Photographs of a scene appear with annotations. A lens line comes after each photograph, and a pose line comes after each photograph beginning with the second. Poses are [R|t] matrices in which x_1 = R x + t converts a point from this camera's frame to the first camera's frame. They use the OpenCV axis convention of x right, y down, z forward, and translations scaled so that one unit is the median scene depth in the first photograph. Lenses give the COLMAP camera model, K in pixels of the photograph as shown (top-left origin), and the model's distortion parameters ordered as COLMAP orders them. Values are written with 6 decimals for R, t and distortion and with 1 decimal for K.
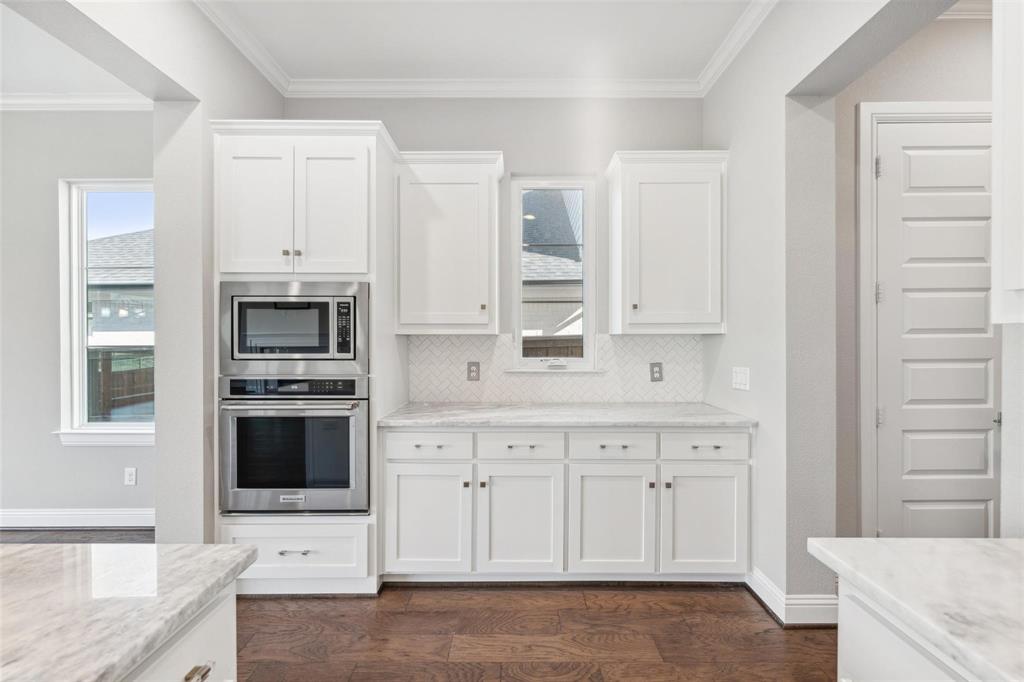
lens RADIAL K [[428.4, 0, 517.3], [0, 428.4, 341.7], [0, 0, 1]] dist [-0.004707, 0.000328]
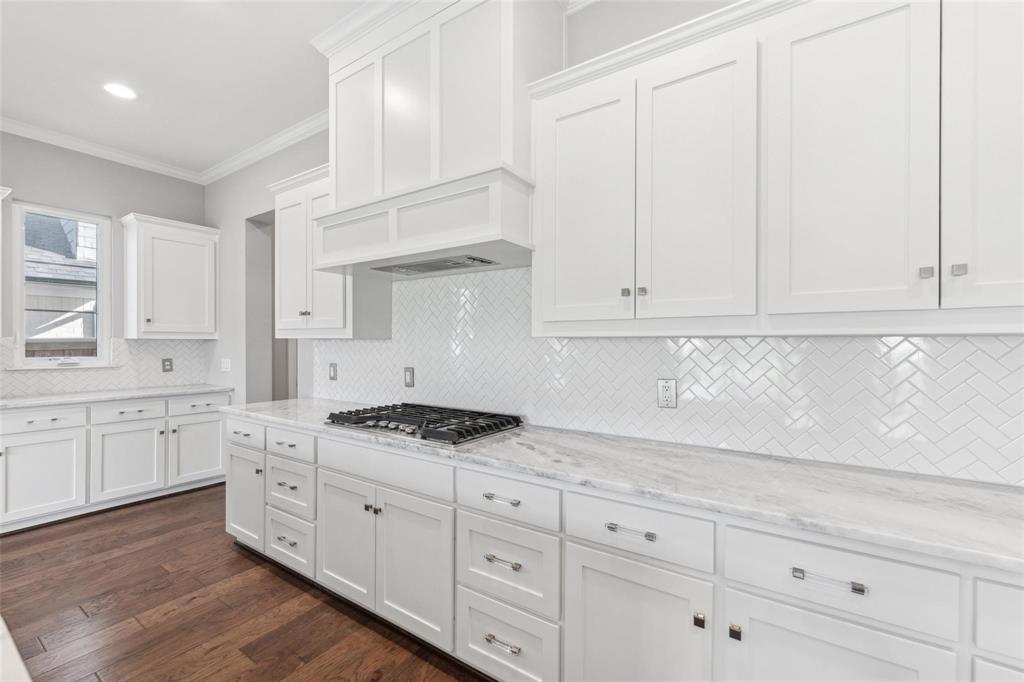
lens RADIAL K [[428.4, 0, 519.4], [0, 428.4, 344.7], [0, 0, 1]] dist [-0.004707, 0.000328]
pose [[0.555504, 0.000347, 0.831514, -0.244235], [0.002218, 0.999996, -0.001899, 0.008303], [-0.831511, 0.002899, 0.555501, -0.901696]]
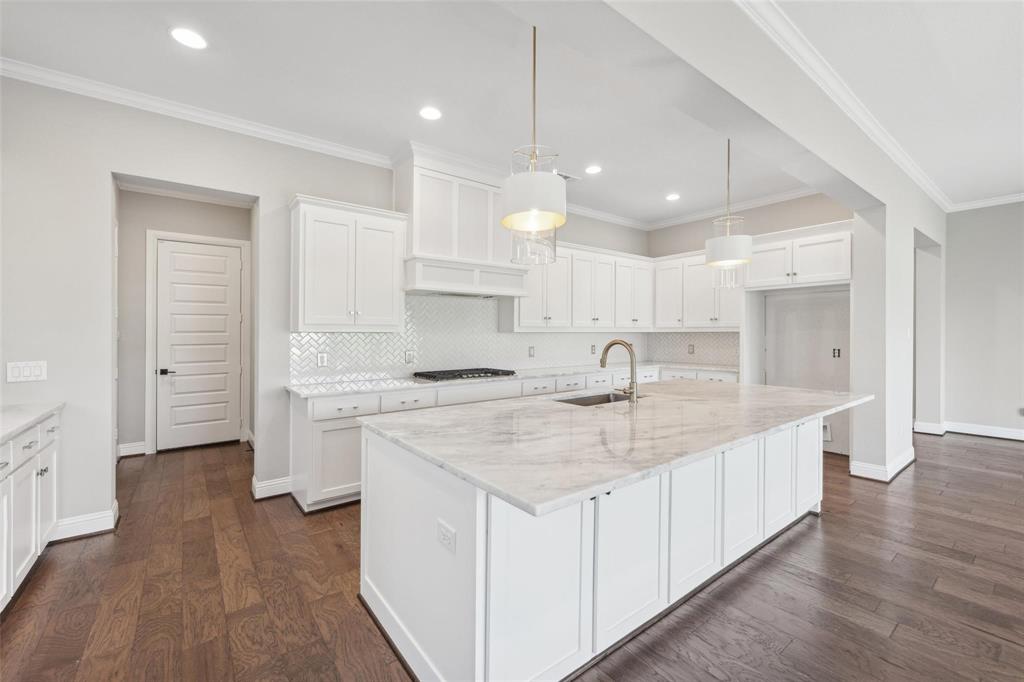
lens RADIAL K [[428.4, 0, 513.6], [0, 428.4, 340.3], [0, 0, 1]] dist [-0.004707, 0.000328]
pose [[-0.615435, -0.000688, 0.788187, -1.090973], [0.010694, 0.999900, 0.009223, 0.009561], [-0.788115, 0.014105, -0.615366, 0.634504]]
